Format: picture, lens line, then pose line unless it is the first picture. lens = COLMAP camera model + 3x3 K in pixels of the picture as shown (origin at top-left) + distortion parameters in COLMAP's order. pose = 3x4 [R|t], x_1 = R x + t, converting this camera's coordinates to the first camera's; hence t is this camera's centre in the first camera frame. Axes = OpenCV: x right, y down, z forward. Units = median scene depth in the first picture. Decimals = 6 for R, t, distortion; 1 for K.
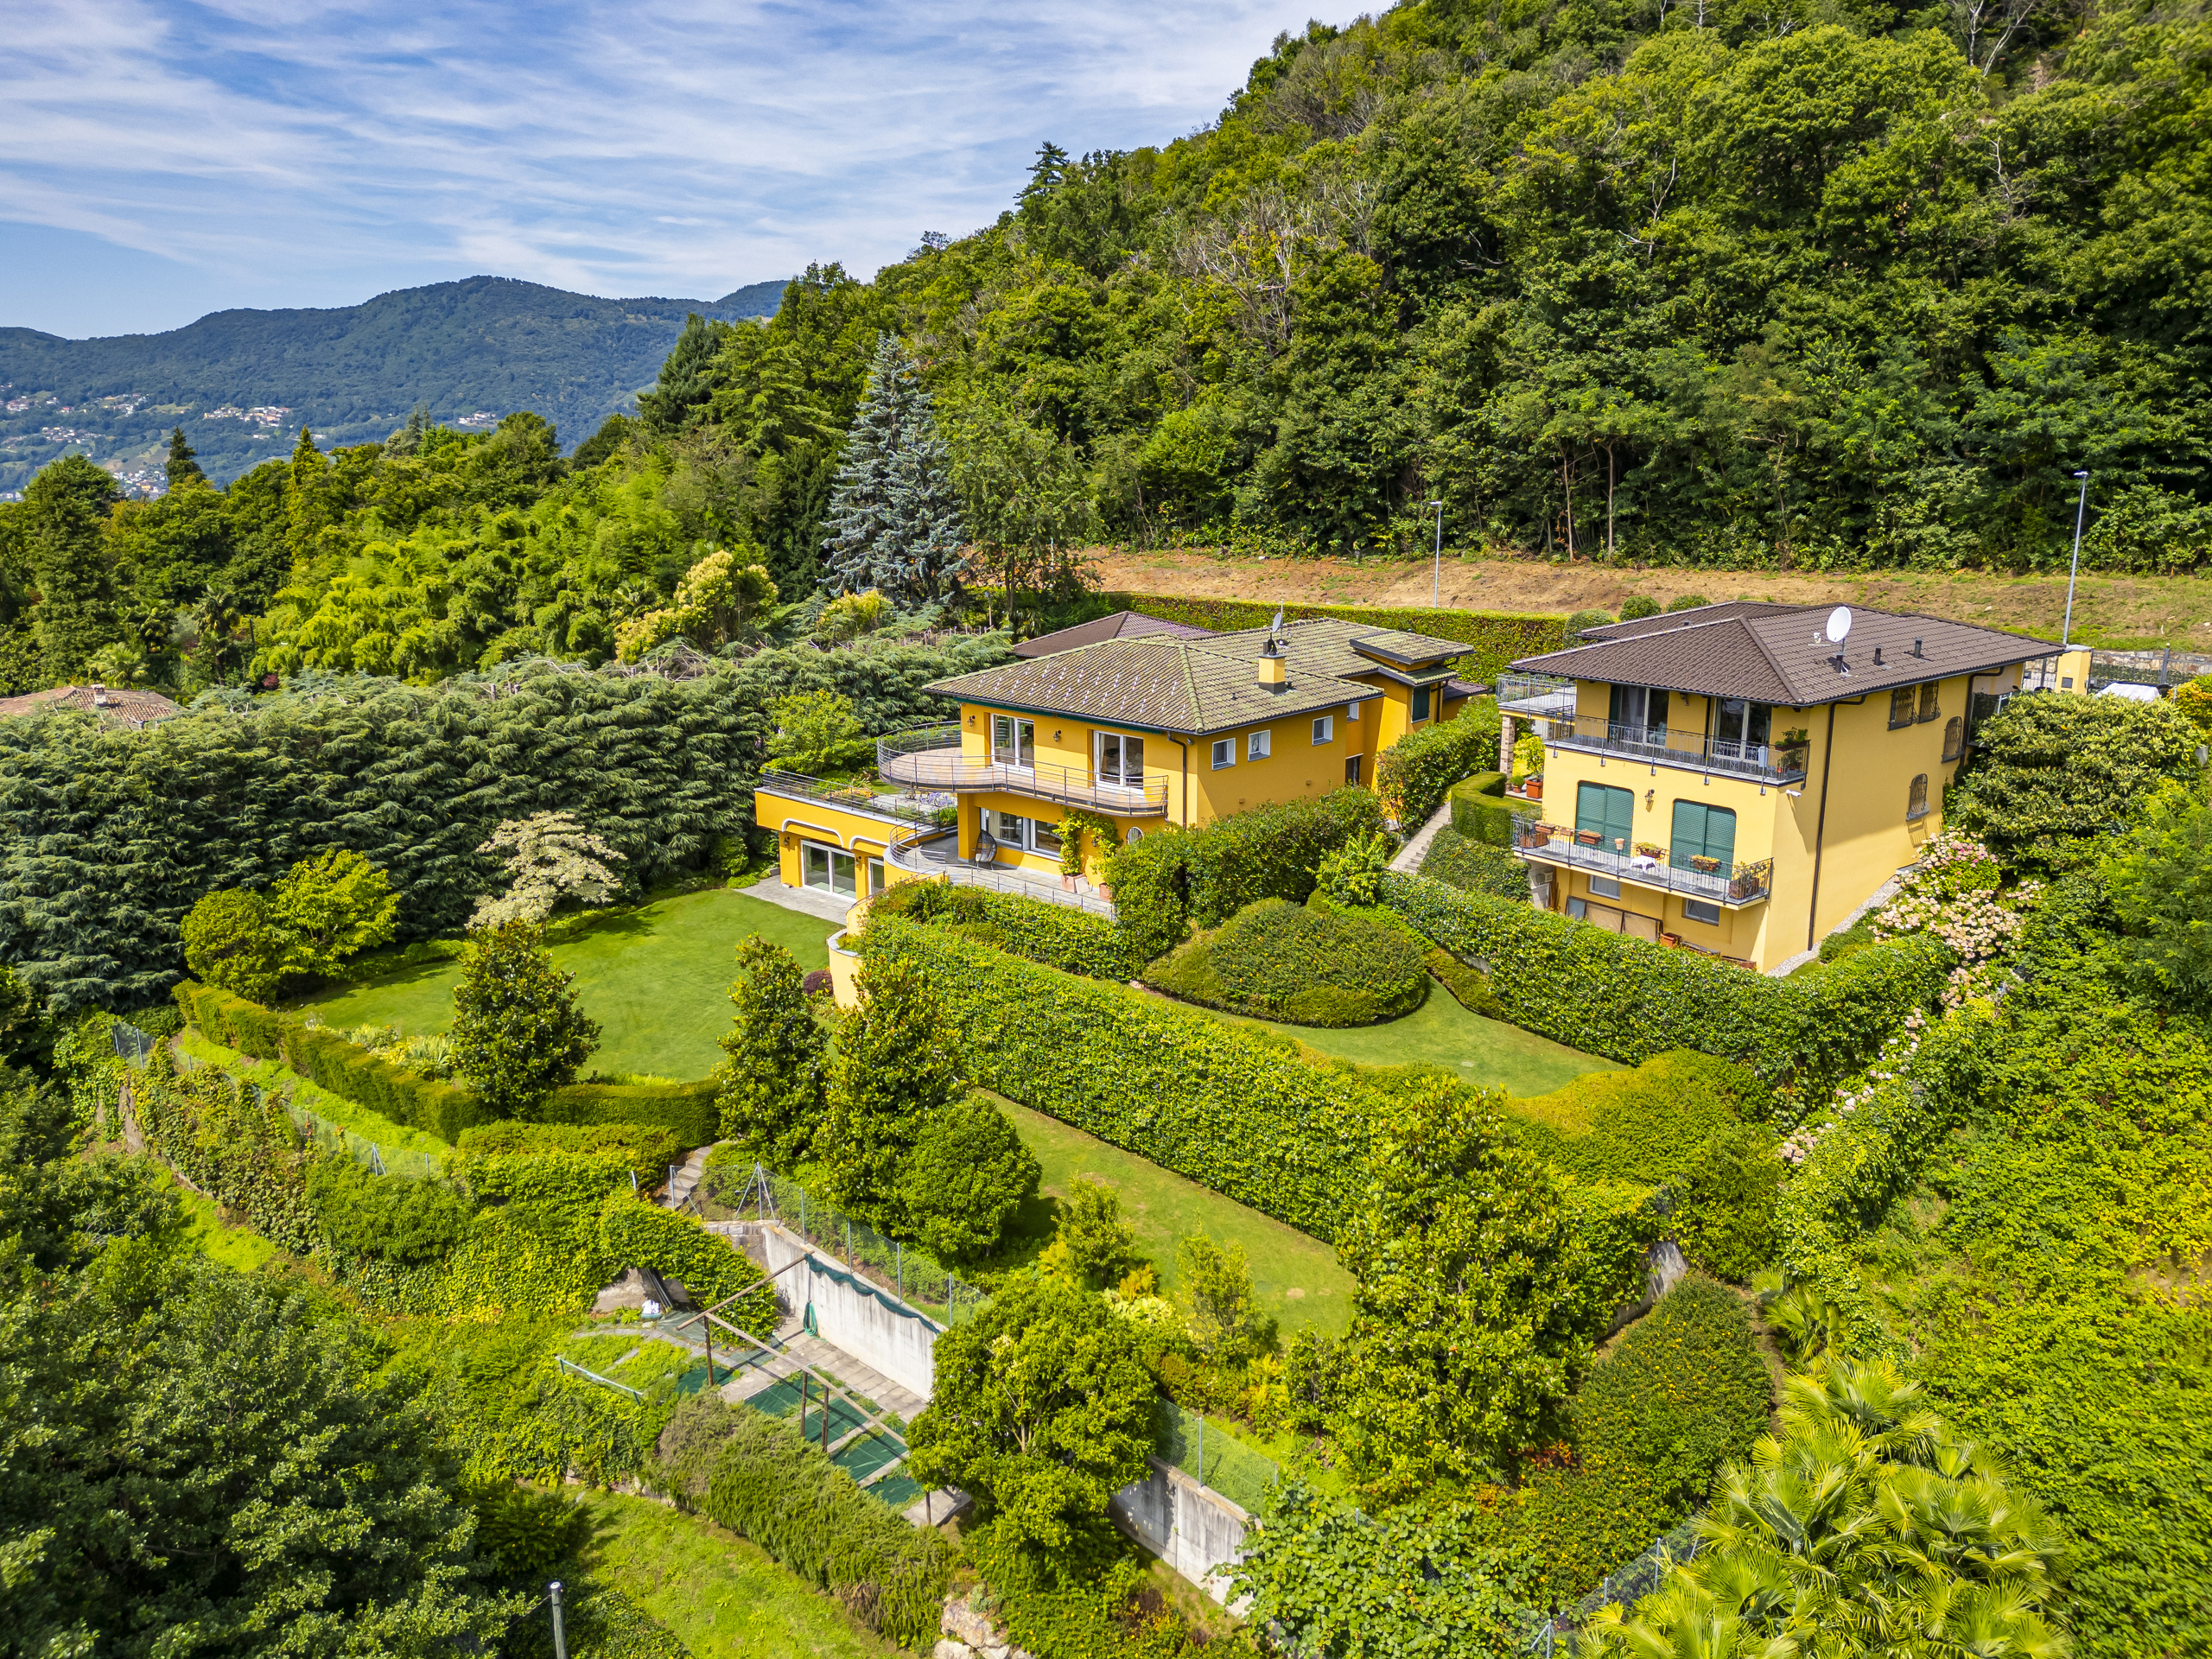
lens RADIAL K [[1583.1, 0, 1029.1], [0, 1583.1, 722.0], [0, 0, 1]] dist [0.048956, -0.031783]
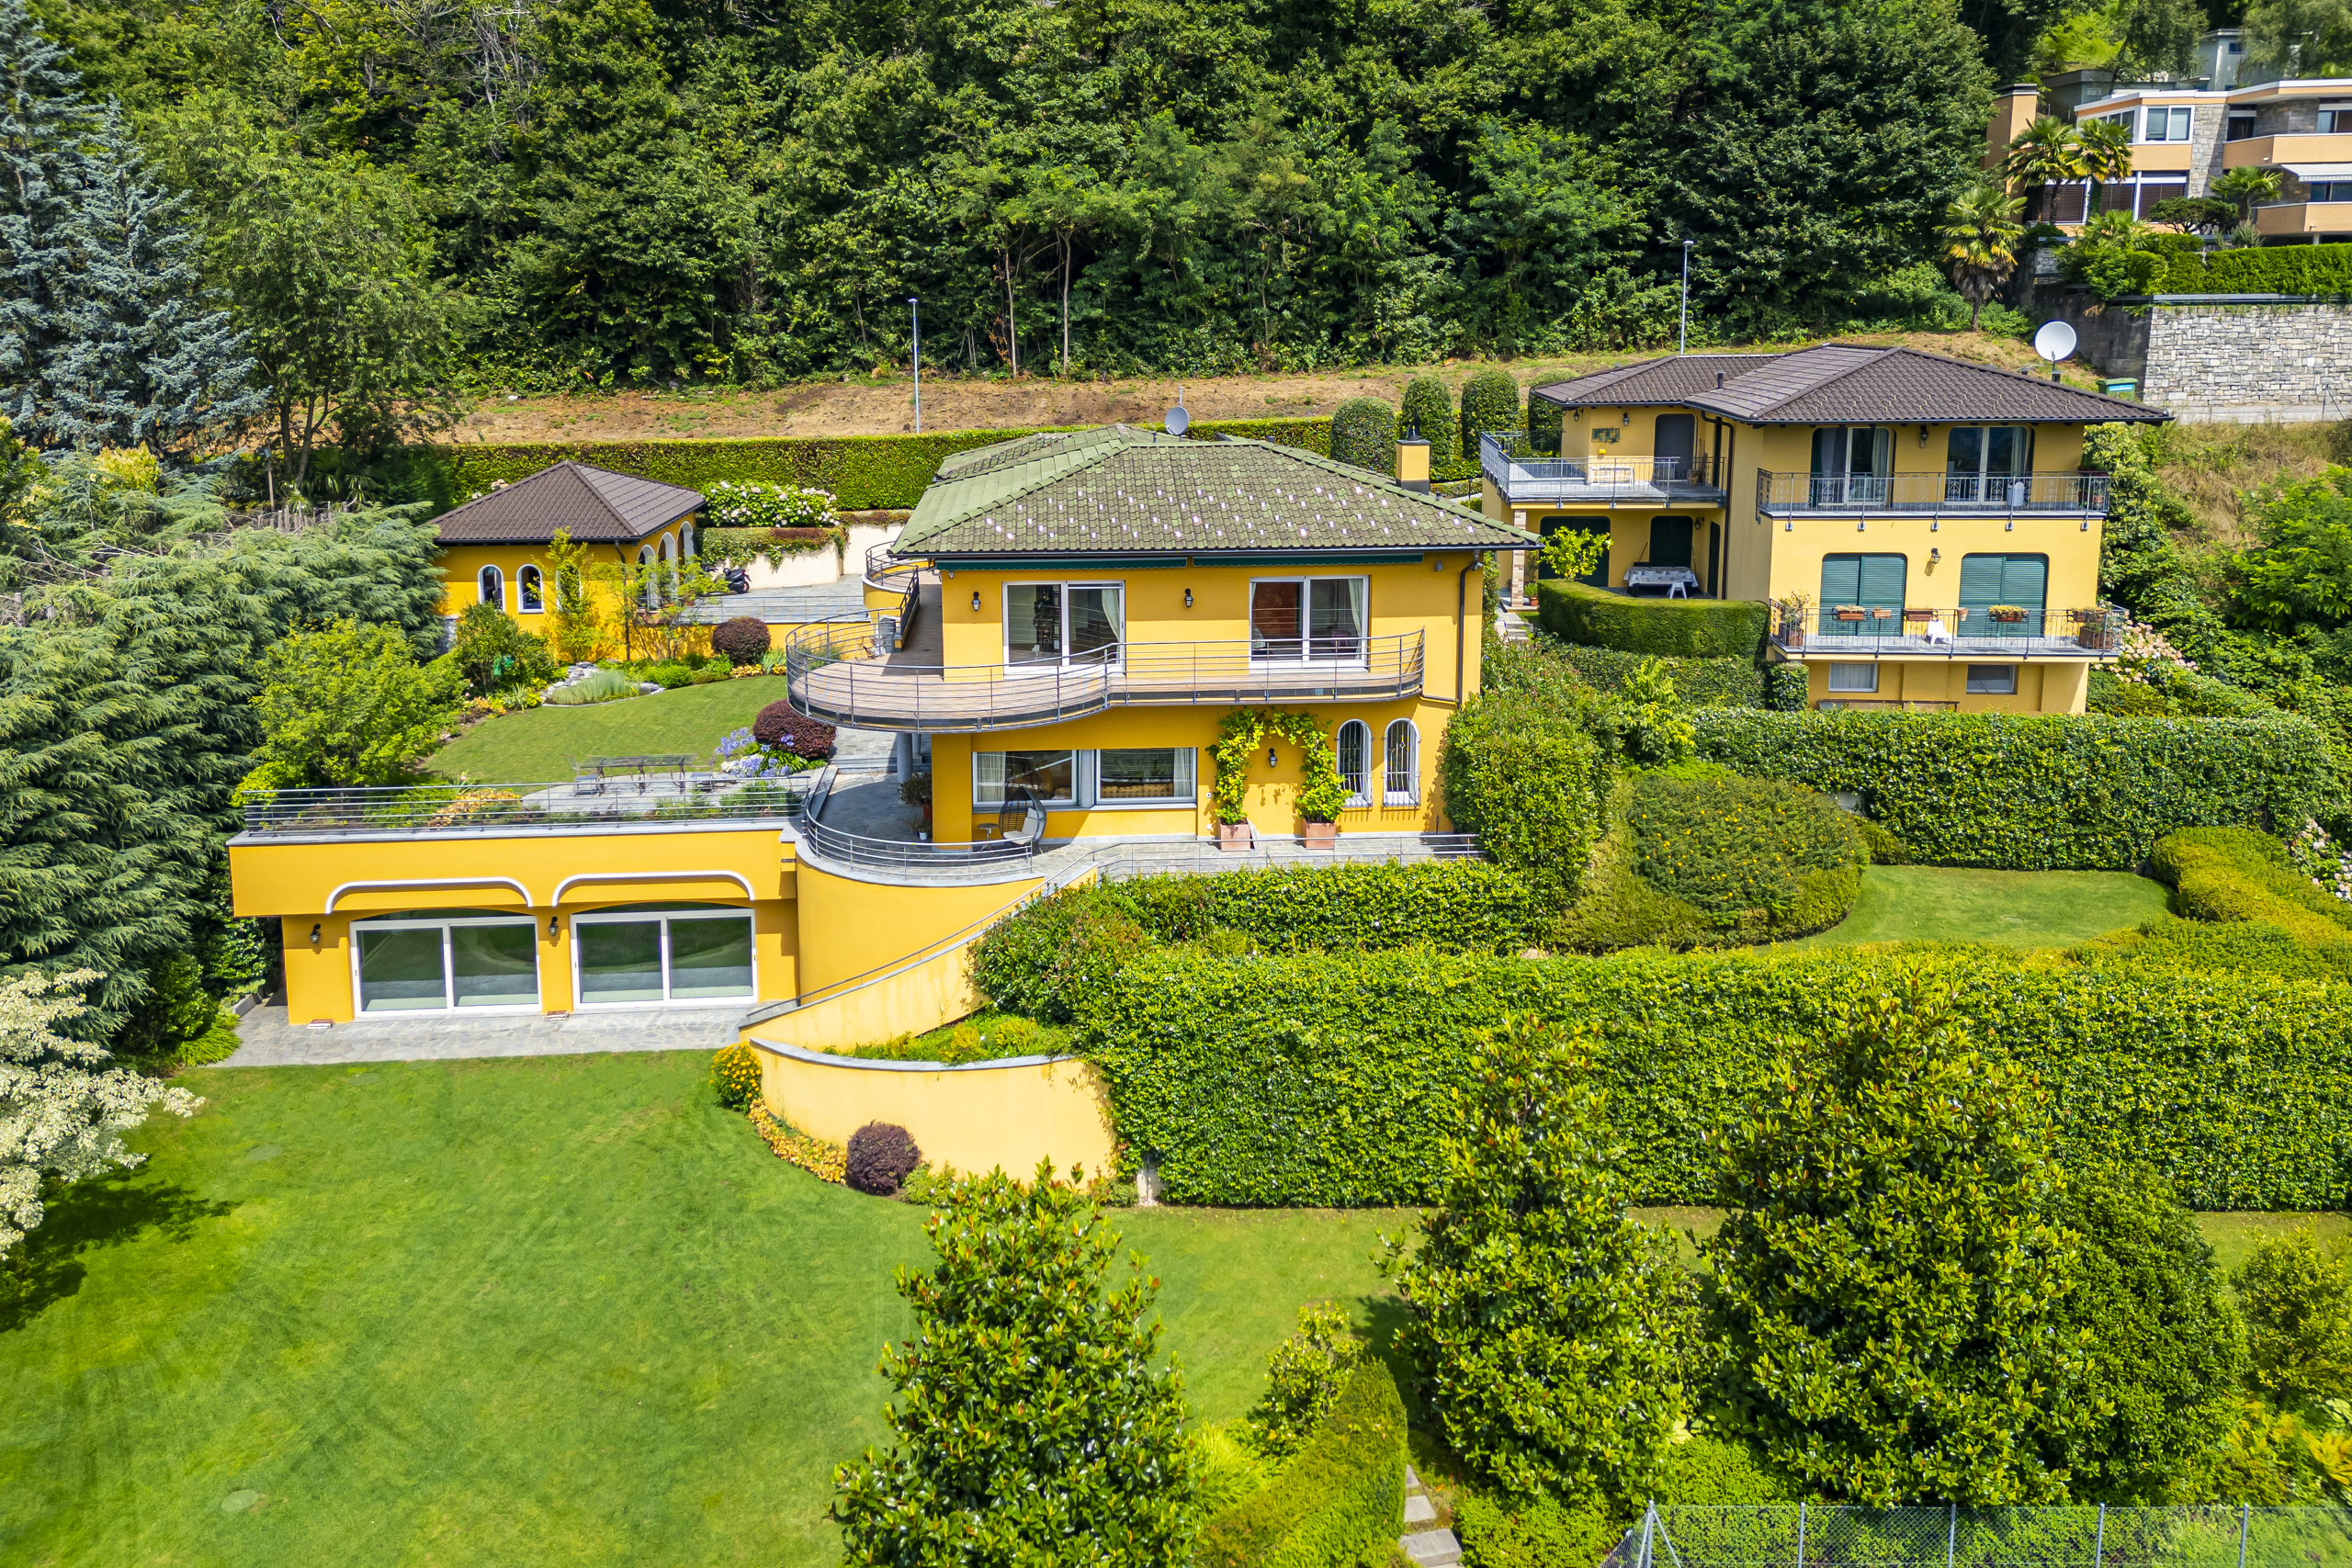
lens RADIAL K [[1717.4, 0, 1097.1], [0, 1717.4, 582.6], [0, 0, 1]] dist [0.051605, -0.040518]
pose [[0.667383, -0.107685, 0.736888, -0.366156], [0.131053, 0.991031, 0.026133, -0.013941], [-0.733093, 0.079130, 0.675509, 0.441818]]
